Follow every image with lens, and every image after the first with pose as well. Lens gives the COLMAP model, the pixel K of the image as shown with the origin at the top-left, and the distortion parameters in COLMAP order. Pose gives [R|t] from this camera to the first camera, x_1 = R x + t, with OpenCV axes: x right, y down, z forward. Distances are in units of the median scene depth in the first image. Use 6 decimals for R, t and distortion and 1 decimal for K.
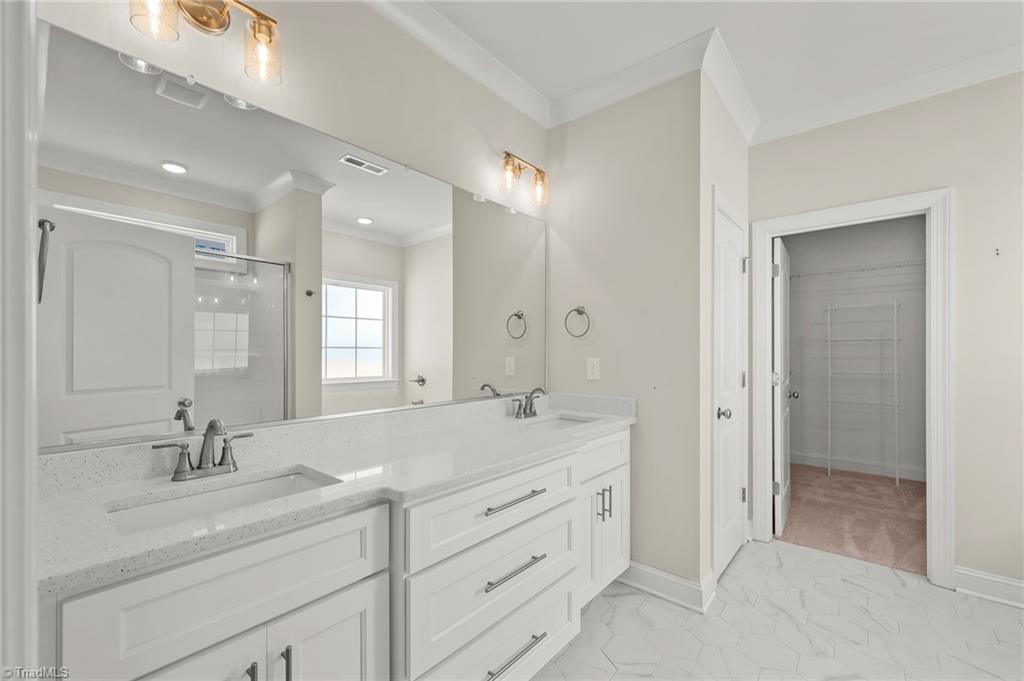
lens RADIAL K [[424.2, 0, 513.7], [0, 424.2, 346.2], [0, 0, 1]] dist [0.000267, -0.000022]
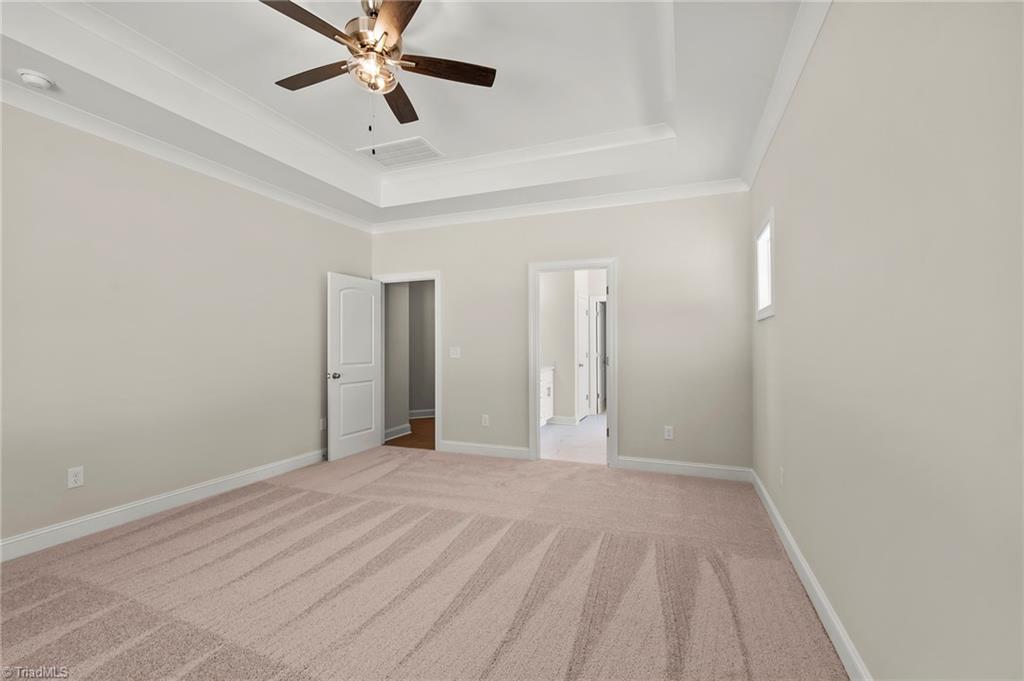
lens RADIAL K [[433.8, 0, 512.0], [0, 433.8, 340.5], [0, 0, 1]] dist [-0.000134, -0.000004]
pose [[0.943421, 0.000995, 0.331596, -0.806848], [-0.000189, 0.999997, -0.002463, -0.003875], [-0.331597, 0.002260, 0.943418, -1.416575]]
